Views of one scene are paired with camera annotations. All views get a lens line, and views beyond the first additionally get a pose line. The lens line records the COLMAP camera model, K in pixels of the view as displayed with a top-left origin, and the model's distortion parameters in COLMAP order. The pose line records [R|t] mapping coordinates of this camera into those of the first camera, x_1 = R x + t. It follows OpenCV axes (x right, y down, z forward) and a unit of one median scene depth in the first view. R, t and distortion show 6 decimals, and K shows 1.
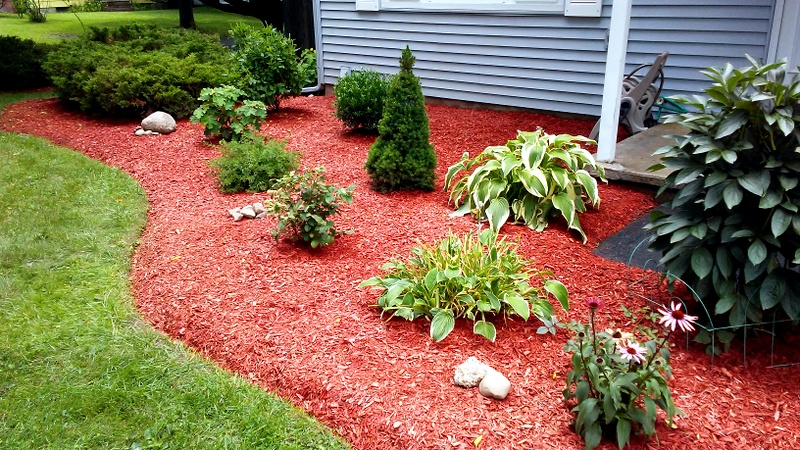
lens RADIAL K [[677.4, 0, 400.0], [0, 677.4, 225.0], [0, 0, 1]] dist [0.042618, -0.003253]
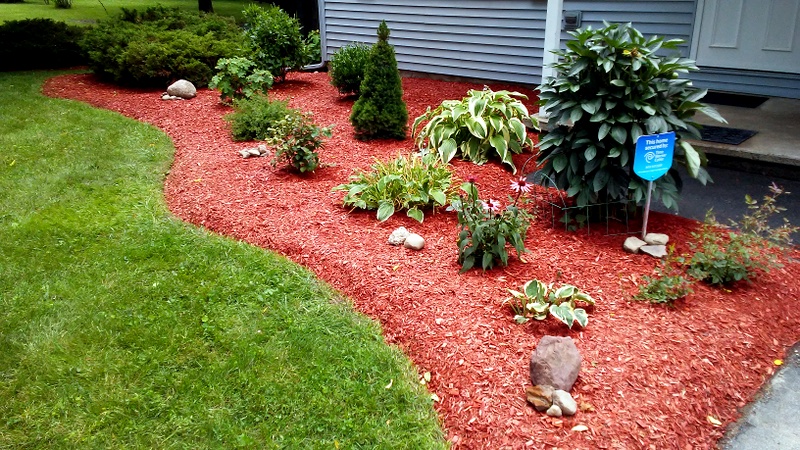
lens RADIAL K [[677.4, 0, 400.0], [0, 677.4, 225.0], [0, 0, 1]] dist [0.042618, -0.003253]
pose [[0.999698, 0.012103, -0.021408, 0.083064], [-0.011809, 0.999835, 0.013805, 0.105807], [0.021571, -0.013548, 0.999676, -0.281929]]
